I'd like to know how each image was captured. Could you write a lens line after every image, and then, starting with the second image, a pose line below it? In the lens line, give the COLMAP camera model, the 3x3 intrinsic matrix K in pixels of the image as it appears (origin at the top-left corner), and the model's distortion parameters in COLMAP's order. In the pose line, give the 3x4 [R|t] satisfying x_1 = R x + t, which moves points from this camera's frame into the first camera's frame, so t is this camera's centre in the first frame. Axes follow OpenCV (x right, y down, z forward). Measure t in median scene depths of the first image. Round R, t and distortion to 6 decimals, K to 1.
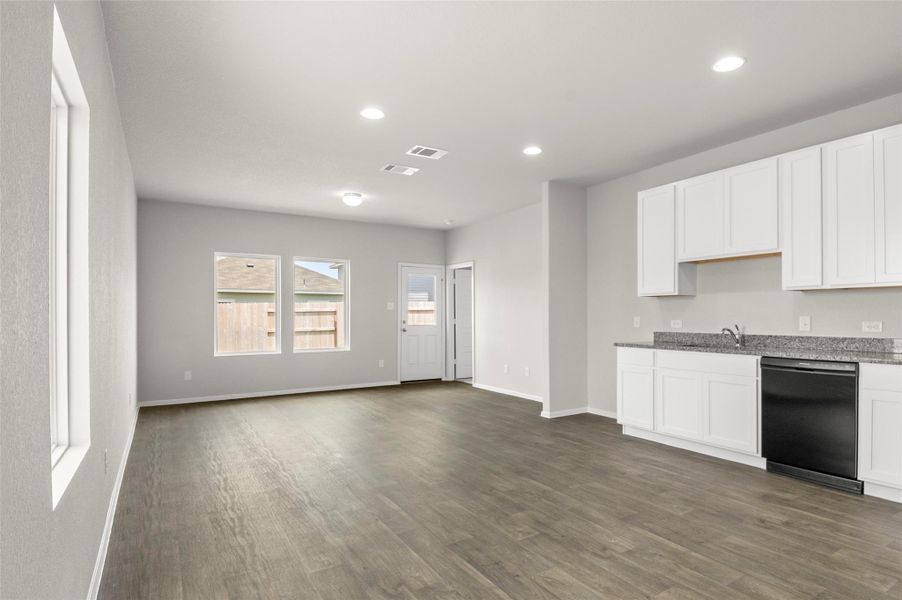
lens RADIAL K [[484.4, 0, 478.6], [0, 484.4, 317.2], [0, 0, 1]] dist [-0.003223, 0.000462]
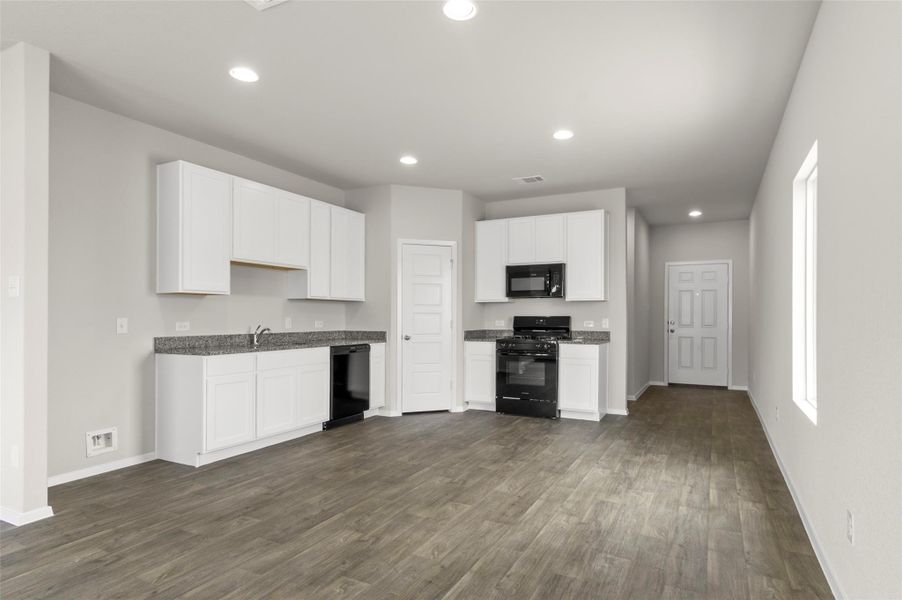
lens RADIAL K [[484.4, 0, 481.5], [0, 484.4, 319.5], [0, 0, 1]] dist [-0.003223, 0.000462]
pose [[-0.521247, -0.002706, 0.853402, -0.544017], [0.002084, 0.999988, 0.004444, -0.001100], [-0.853404, 0.004094, -0.521235, 0.904005]]
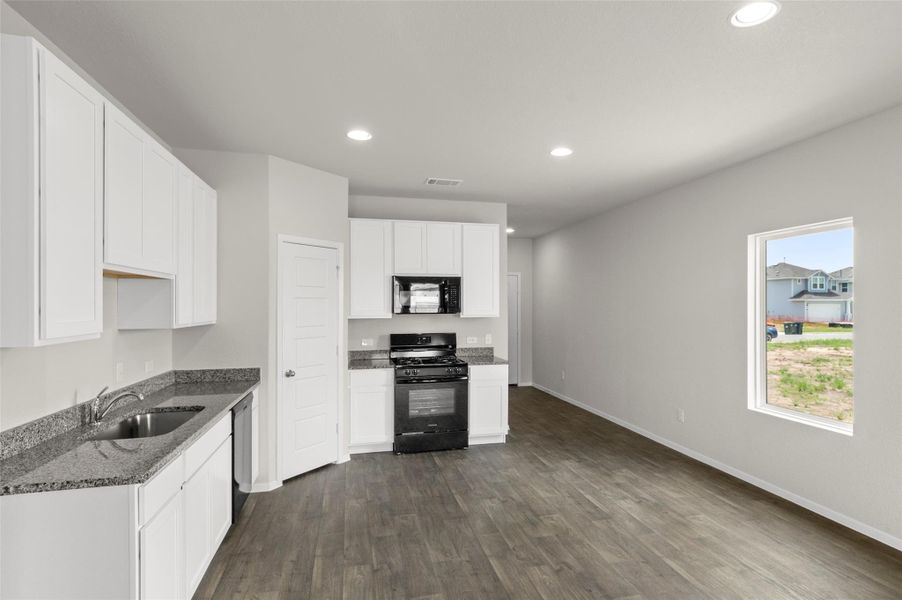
lens RADIAL K [[484.4, 0, 473.3], [0, 484.4, 303.3], [0, 0, 1]] dist [-0.003223, 0.000462]
pose [[-0.945892, 0.008601, 0.324367, -0.065884], [0.008428, 0.999963, -0.001938, -0.064428], [-0.324372, 0.000901, -0.945929, 1.115440]]
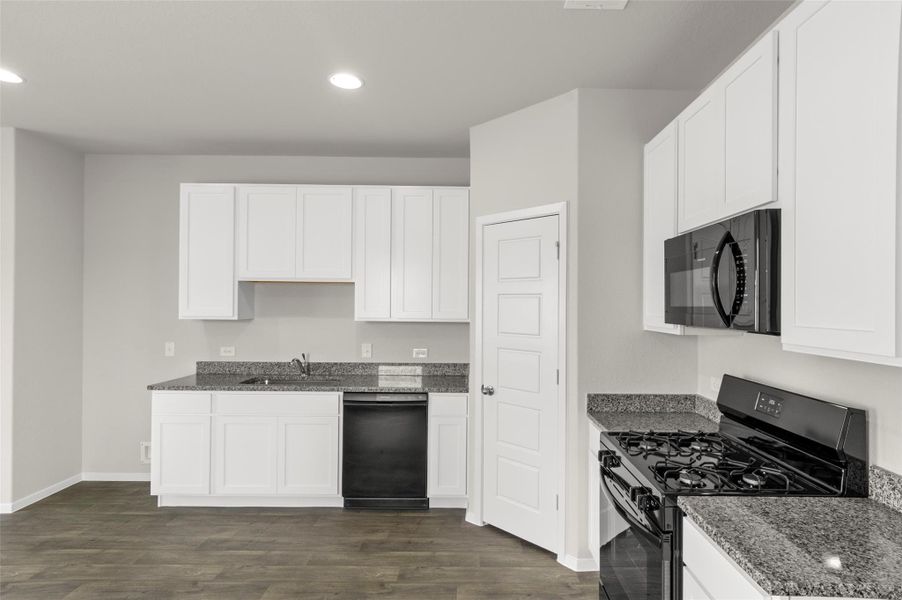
lens RADIAL K [[484.4, 0, 477.8], [0, 484.4, 303.6], [0, 0, 1]] dist [-0.003223, 0.000462]
pose [[0.537952, 0.009596, 0.842921, -0.056252], [-0.009552, 0.999940, -0.005288, -0.061802], [-0.842921, -0.005207, 0.538012, 0.173584]]
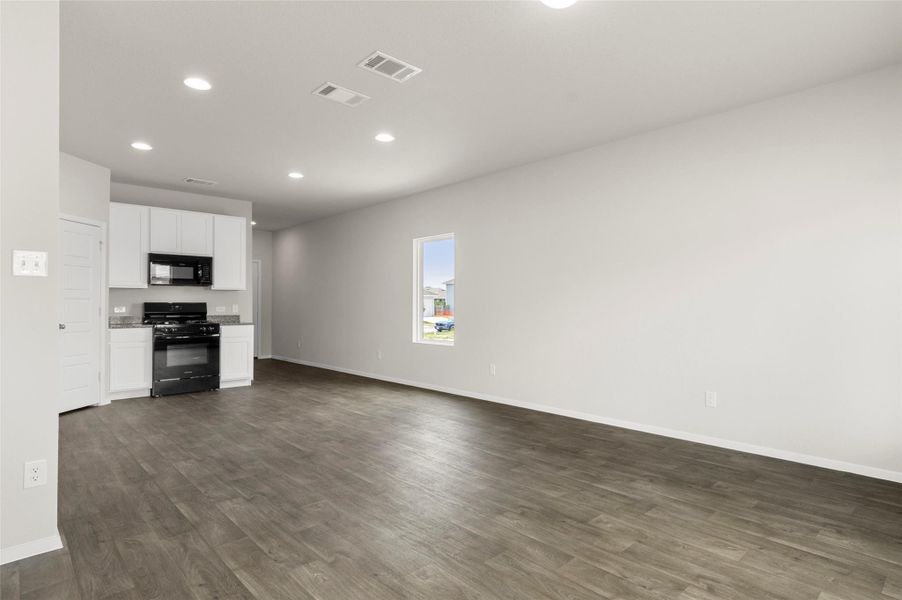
lens RADIAL K [[484.4, 0, 471.0], [0, 484.4, 302.7], [0, 0, 1]] dist [-0.003223, 0.000462]
pose [[-0.981891, 0.003804, -0.189407, -0.138699], [0.004091, 0.999991, -0.001126, 0.001482], [0.189401, -0.001881, -0.981898, 1.539536]]
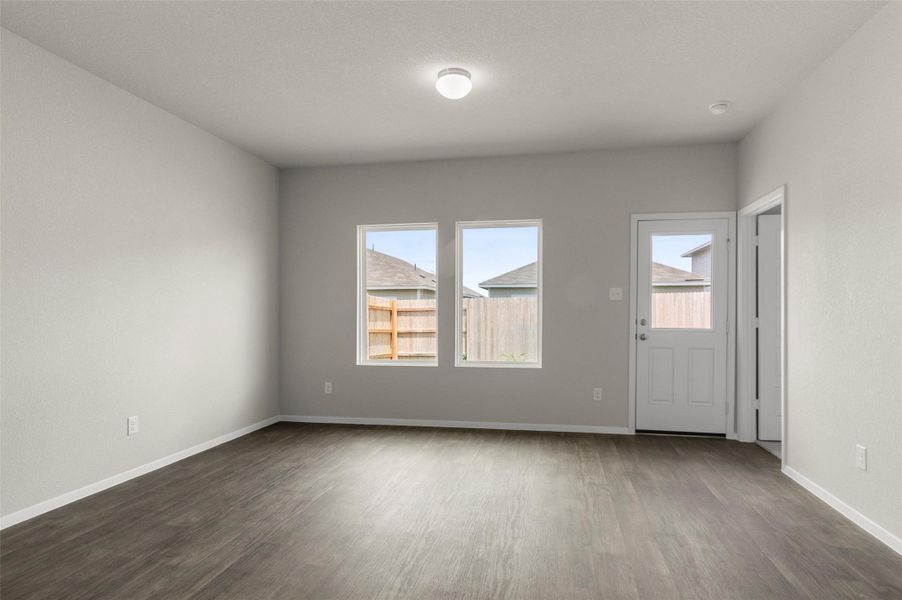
lens RADIAL K [[484.4, 0, 469.2], [0, 484.4, 318.7], [0, 0, 1]] dist [-0.003223, 0.000462]
pose [[0.726252, 0.009317, -0.687366, 0.124833], [-0.001515, 0.999927, 0.011953, -0.000584], [0.687427, -0.007639, 0.726213, 0.727051]]
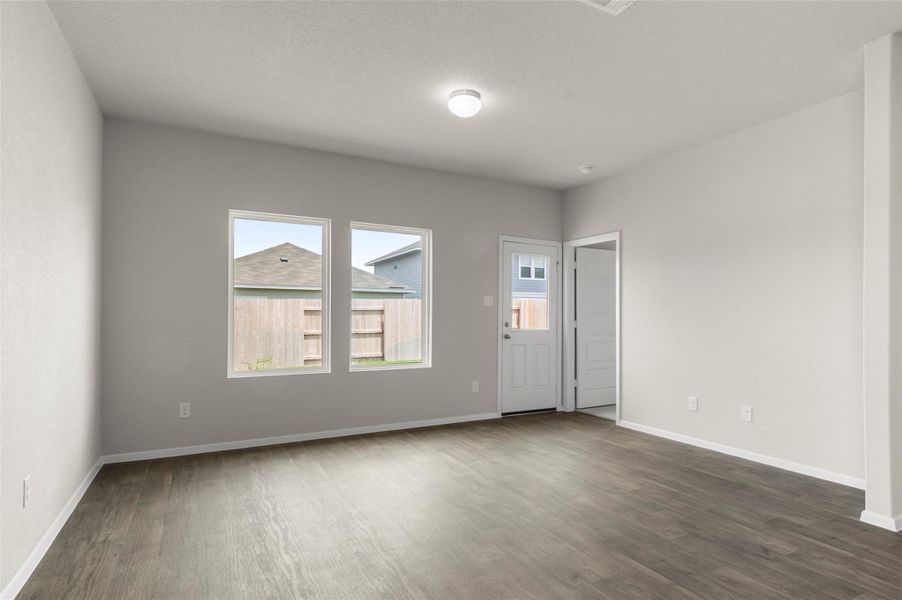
lens RADIAL K [[484.4, 0, 470.9], [0, 484.4, 316.3], [0, 0, 1]] dist [-0.003223, 0.000462]
pose [[0.997406, 0.006563, -0.071688, -0.241944], [-0.006903, 0.999966, -0.004499, 0.003281], [0.071656, 0.004982, 0.997417, 0.511456]]
